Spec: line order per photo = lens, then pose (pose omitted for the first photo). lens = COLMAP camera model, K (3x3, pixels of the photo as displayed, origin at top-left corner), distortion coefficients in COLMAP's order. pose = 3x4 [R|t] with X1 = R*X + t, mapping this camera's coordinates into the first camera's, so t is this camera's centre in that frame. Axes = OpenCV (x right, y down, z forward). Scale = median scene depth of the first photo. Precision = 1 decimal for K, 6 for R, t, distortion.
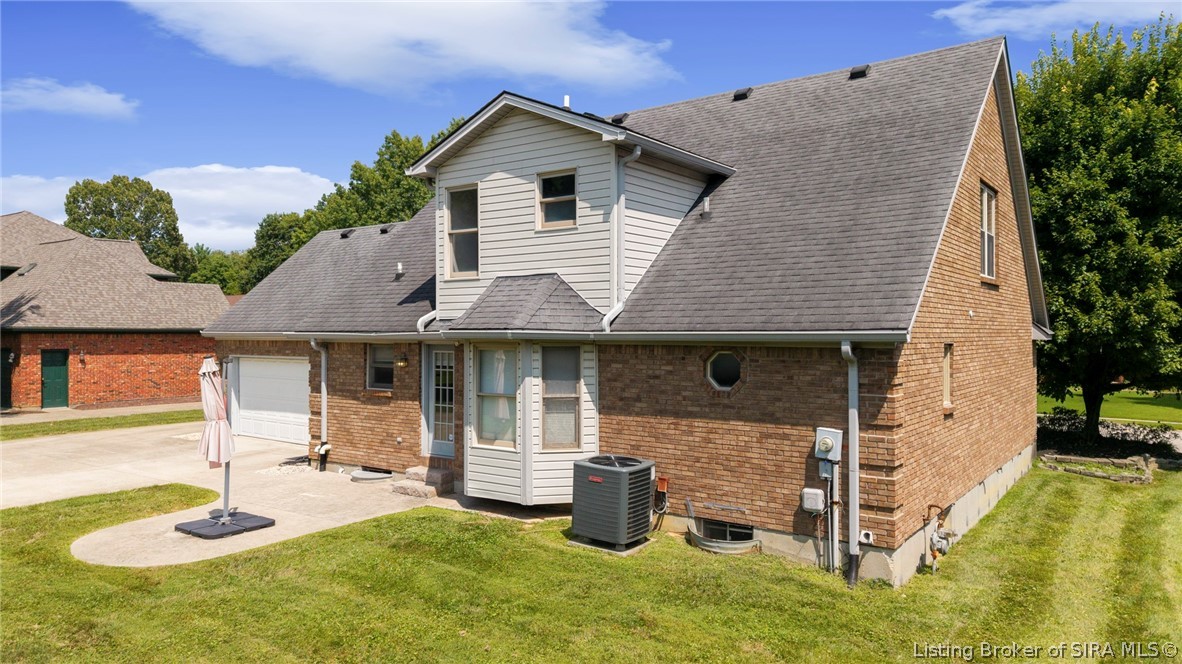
lens RADIAL K [[811.3, 0, 570.0], [0, 811.3, 329.9], [0, 0, 1]] dist [0.154007, -0.314142]
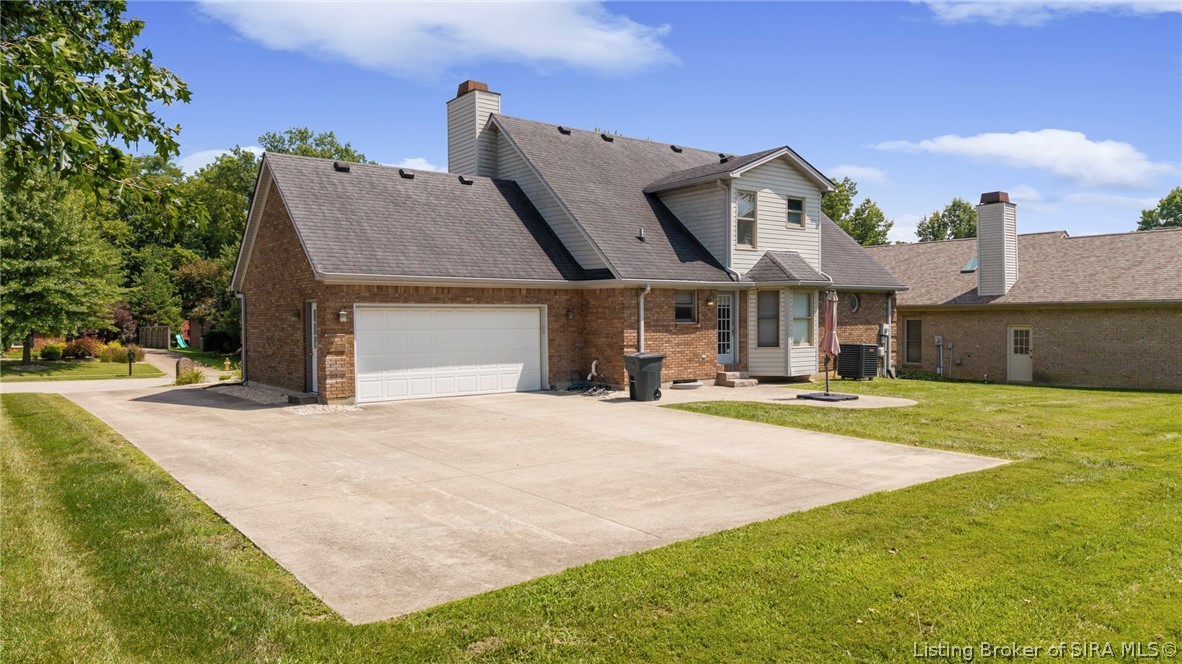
lens RADIAL K [[786.9, 0, 591.0], [0, 786.9, 332.0], [0, 0, 1]] dist [0.159293, -0.228753]
pose [[0.262121, -0.019489, 0.964838, -1.745652], [0.002729, 0.999807, 0.019454, 0.069070], [-0.965031, -0.002466, 0.262123, 0.905226]]
